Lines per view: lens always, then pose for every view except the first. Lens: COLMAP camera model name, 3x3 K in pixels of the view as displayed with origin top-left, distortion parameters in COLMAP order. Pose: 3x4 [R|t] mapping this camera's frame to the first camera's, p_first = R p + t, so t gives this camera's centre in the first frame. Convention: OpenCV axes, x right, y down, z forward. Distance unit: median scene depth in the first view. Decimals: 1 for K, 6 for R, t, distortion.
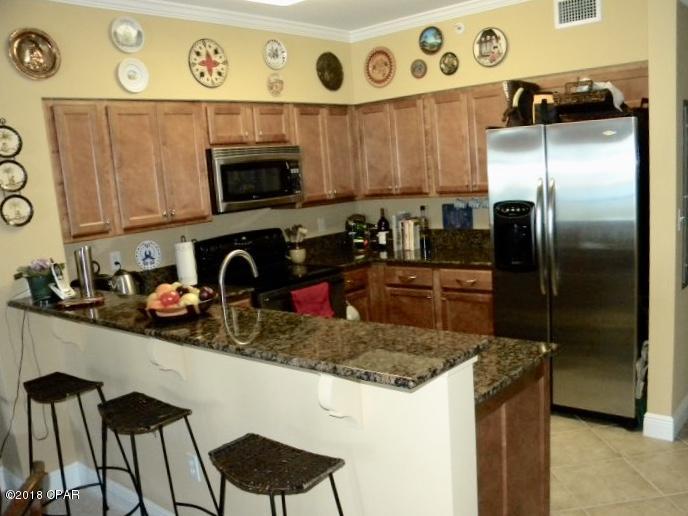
lens RADIAL K [[583.8, 0, 344.2], [0, 583.8, 280.0], [0, 0, 1]] dist [-0.211264, 0.178232]
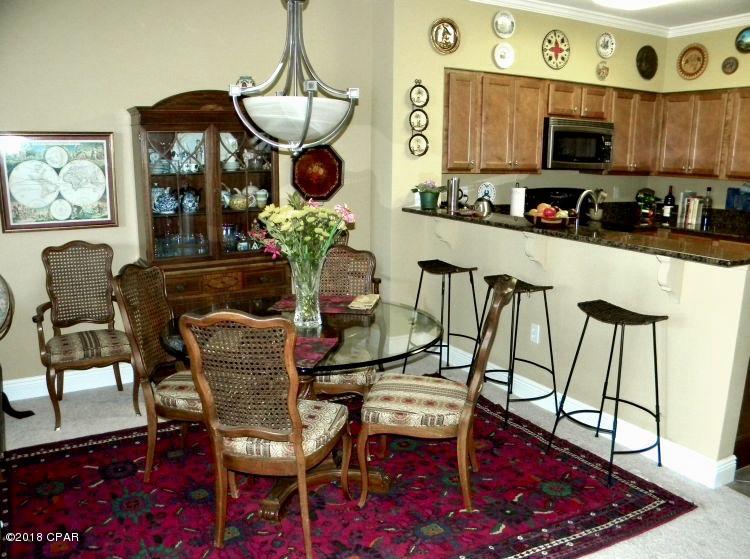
lens RADIAL K [[626.1, 0, 376.4], [0, 626.1, 297.3], [0, 0, 1]] dist [-0.209648, 0.177898]
pose [[0.940017, 0.164638, -0.298768, -0.122339], [-0.146918, 0.985827, 0.080998, 0.111160], [0.307868, -0.032245, 0.950882, -0.412924]]
